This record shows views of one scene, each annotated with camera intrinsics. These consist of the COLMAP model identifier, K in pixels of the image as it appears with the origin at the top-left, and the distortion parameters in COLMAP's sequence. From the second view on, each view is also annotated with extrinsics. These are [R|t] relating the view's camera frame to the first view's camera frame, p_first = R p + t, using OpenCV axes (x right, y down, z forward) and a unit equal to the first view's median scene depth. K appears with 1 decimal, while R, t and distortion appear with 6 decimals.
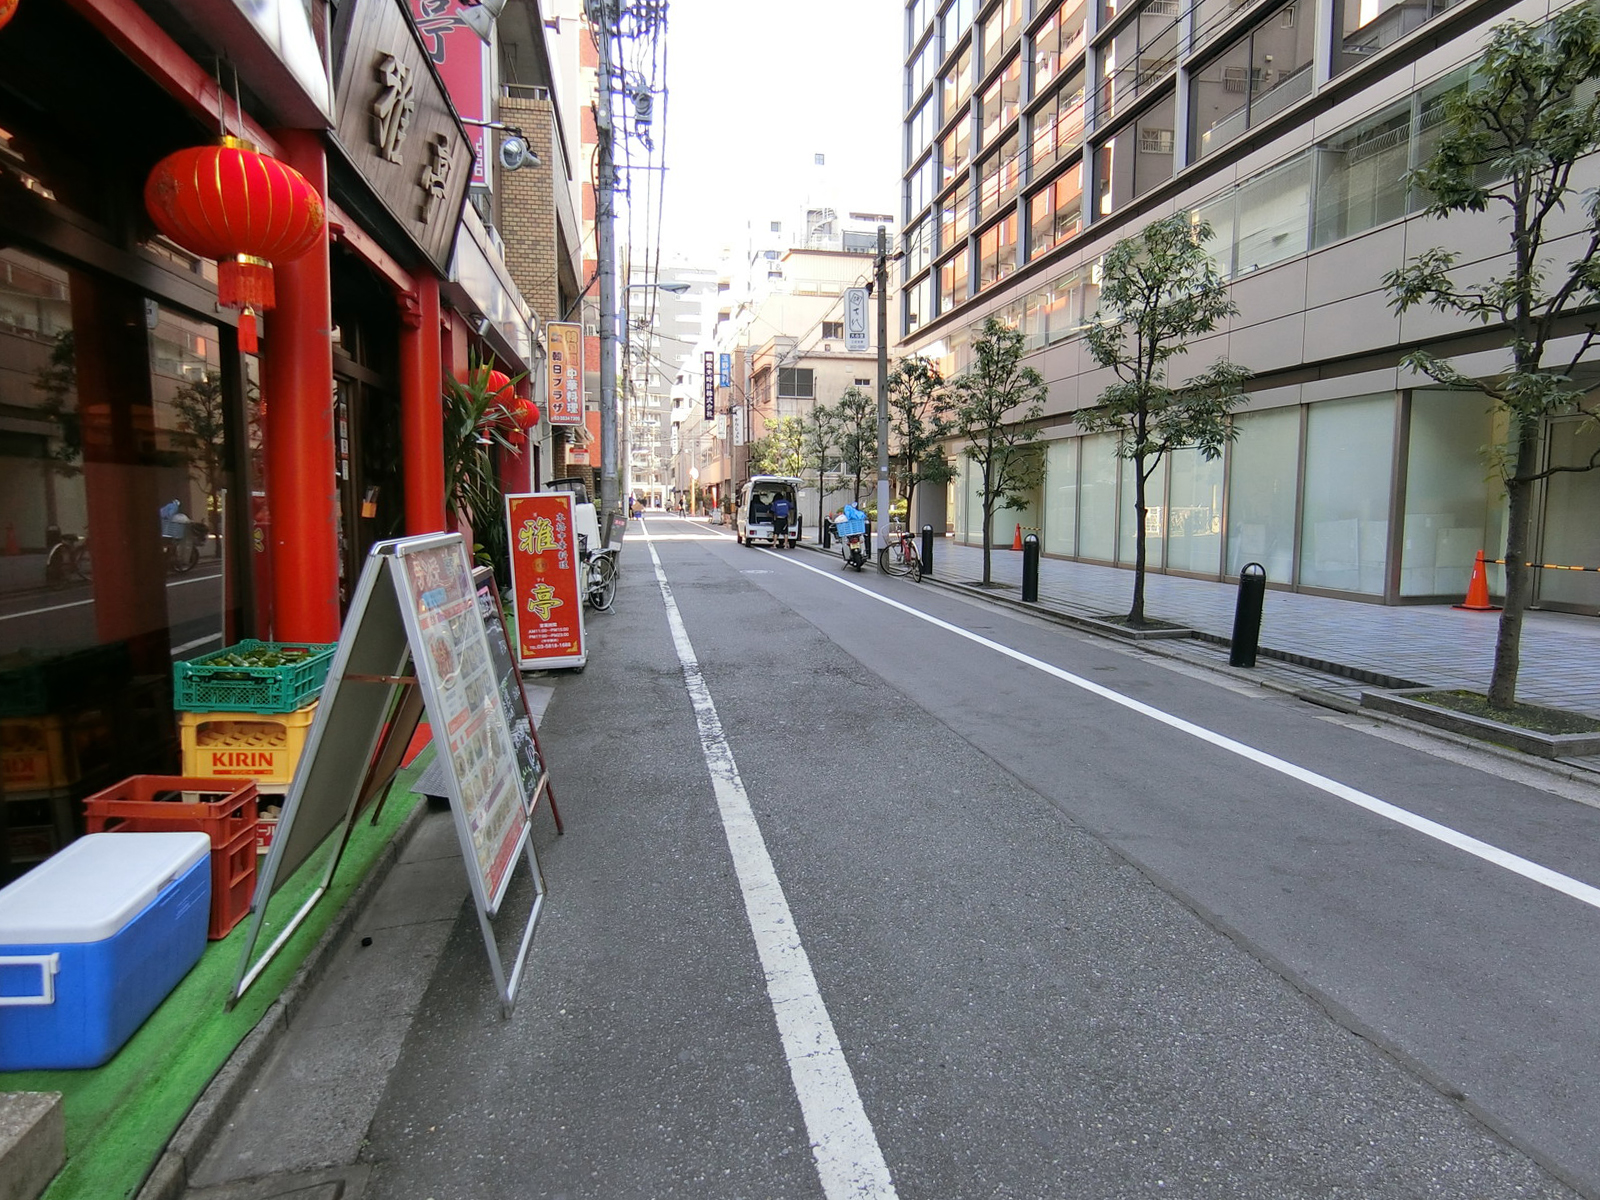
lens RADIAL K [[900.9, 0, 800.0], [0, 900.9, 597.5], [0, 0, 1]] dist [-0.000491, -0.000031]
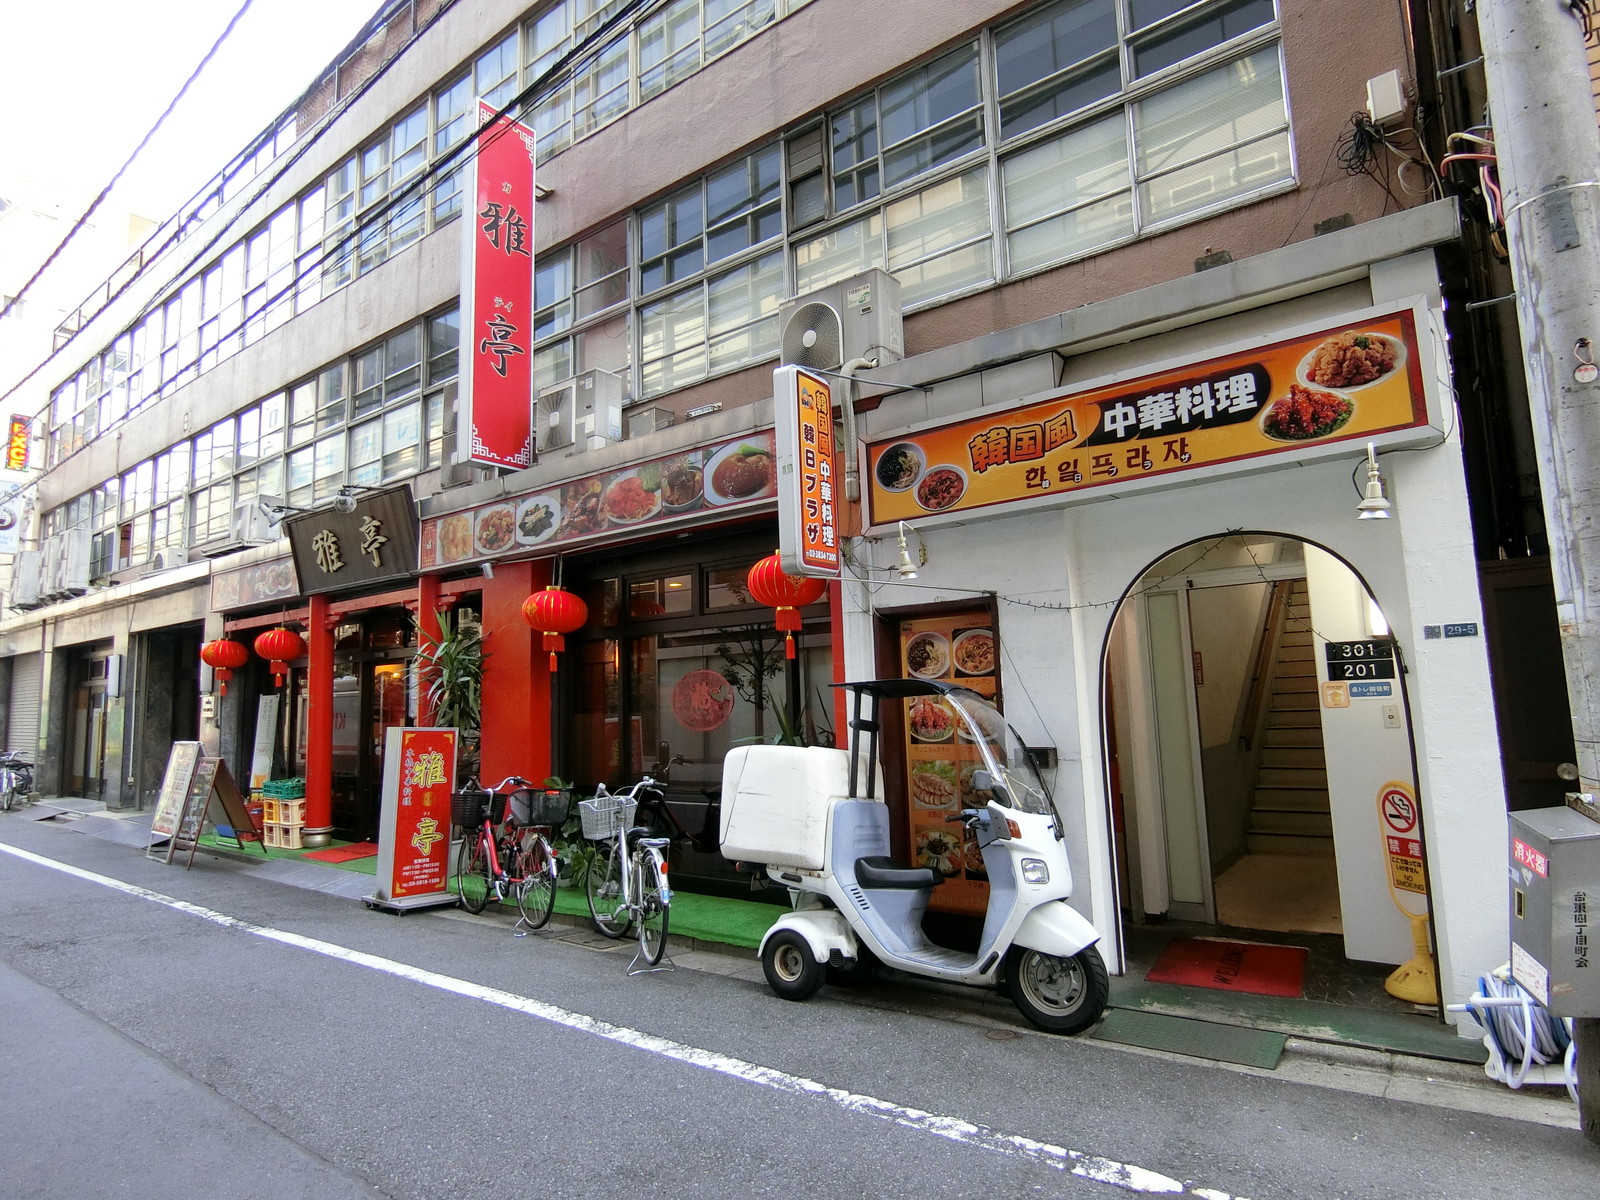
lens RADIAL K [[900.9, 0, 800.1], [0, 900.9, 599.9], [0, 0, 1]] dist [-0.000491, -0.000031]
pose [[0.740600, 0.148532, 0.655324, -0.673447], [0.032745, 0.966126, -0.255983, 0.020996], [-0.671147, 0.211040, 0.710650, -0.052121]]
